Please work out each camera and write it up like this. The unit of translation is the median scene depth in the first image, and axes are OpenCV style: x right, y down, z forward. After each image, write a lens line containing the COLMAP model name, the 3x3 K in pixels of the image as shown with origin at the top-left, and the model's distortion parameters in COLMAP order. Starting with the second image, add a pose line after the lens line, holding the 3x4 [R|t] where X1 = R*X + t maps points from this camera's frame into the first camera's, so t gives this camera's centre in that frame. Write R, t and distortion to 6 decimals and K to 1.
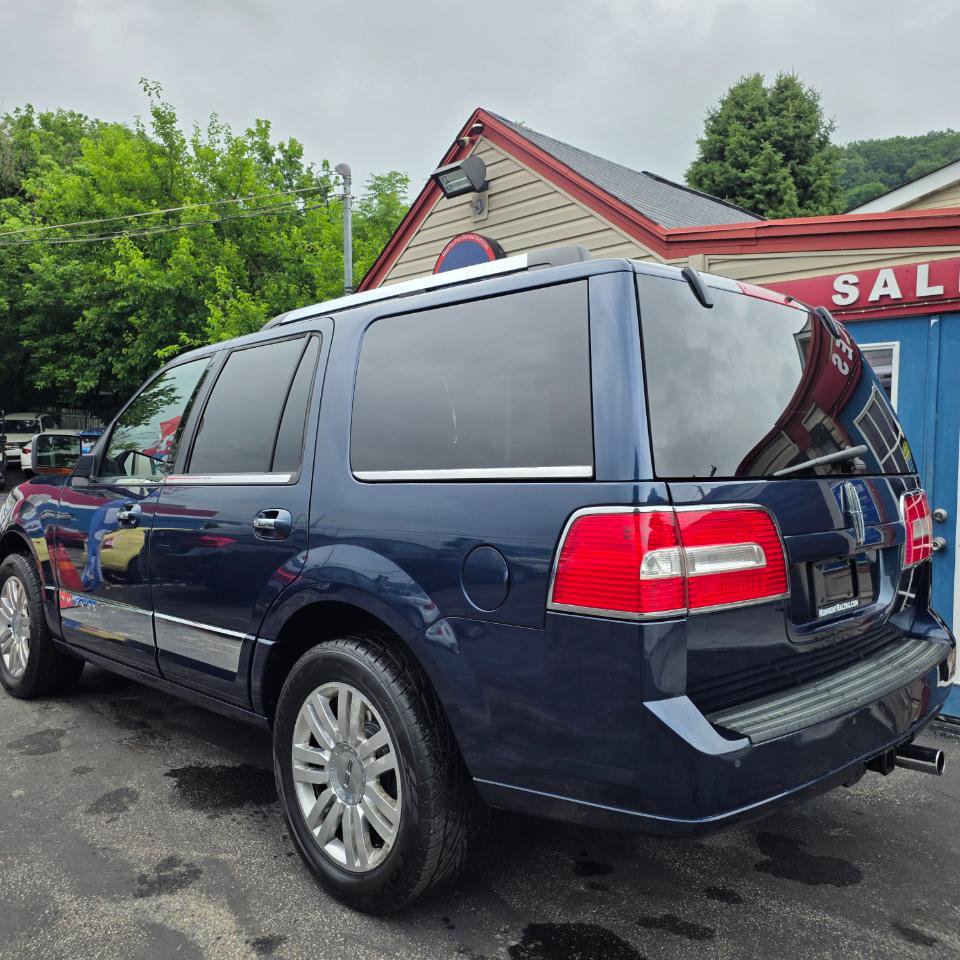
lens RADIAL K [[839.8, 0, 482.7], [0, 839.8, 483.1], [0, 0, 1]] dist [0.061260, -0.056830]
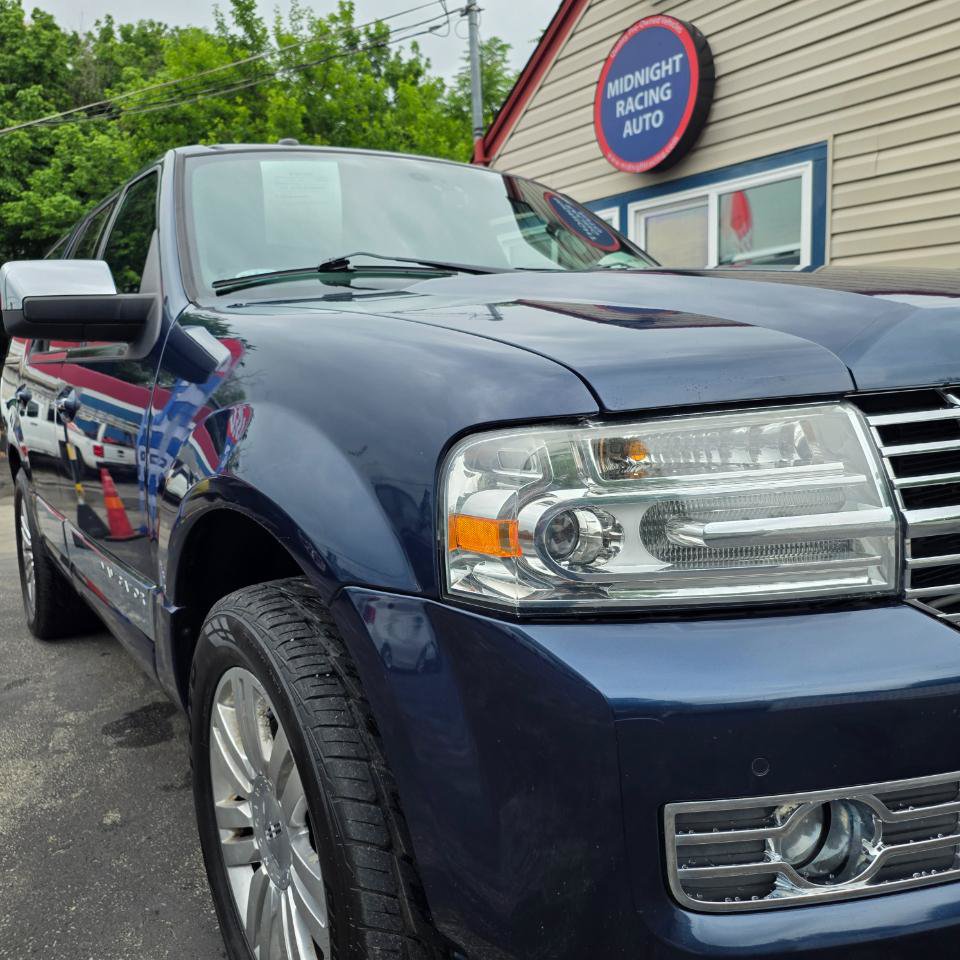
lens RADIAL K [[853.7, 0, 477.4], [0, 853.7, 482.7], [0, 0, 1]] dist [0.030421, -0.025512]
pose [[0.991601, -0.034205, -0.124730, -0.023702], [0.046466, 0.994223, 0.096755, 0.007226], [0.120700, -0.101739, 0.987462, 0.055933]]
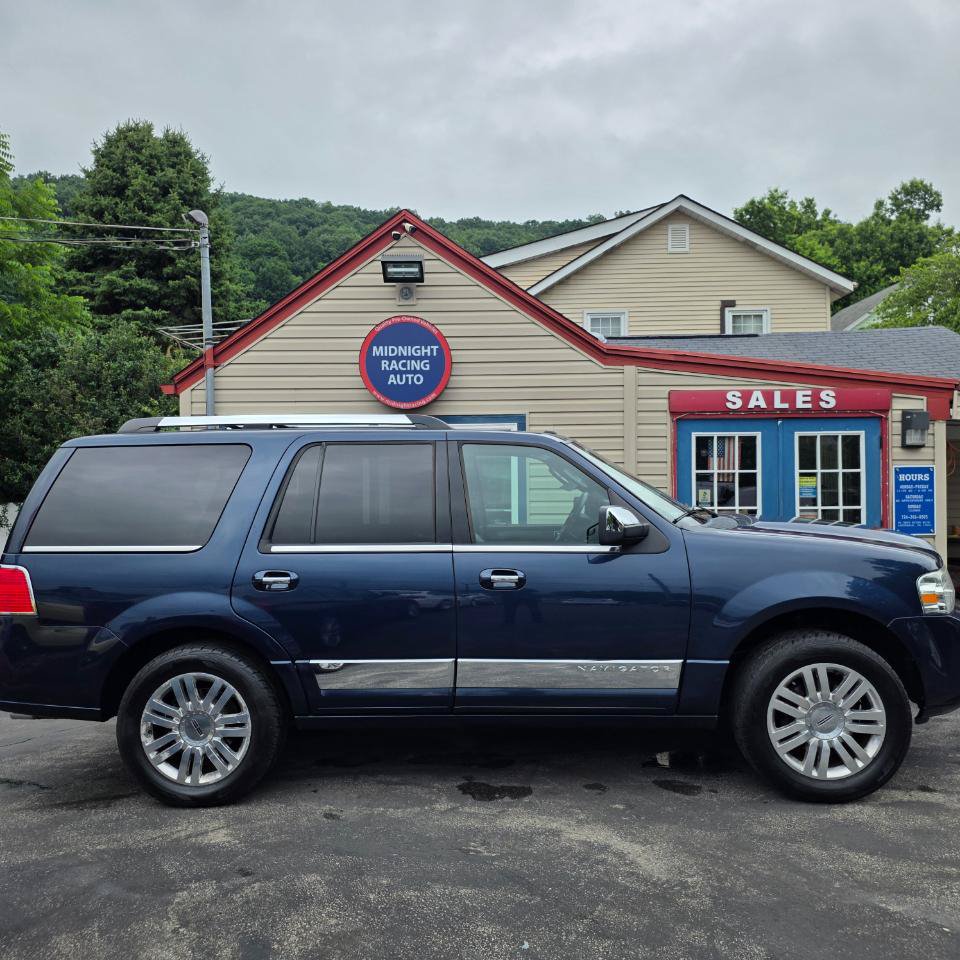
lens RADIAL K [[830.9, 0, 480.0], [0, 830.9, 480.0], [0, 0, 1]] dist [0.128138, -0.195601]
pose [[0.685341, -0.024295, 0.727817, -0.216070], [0.055067, 0.998311, -0.018529, -0.012222], [-0.726137, 0.052778, 0.685521, 0.042500]]
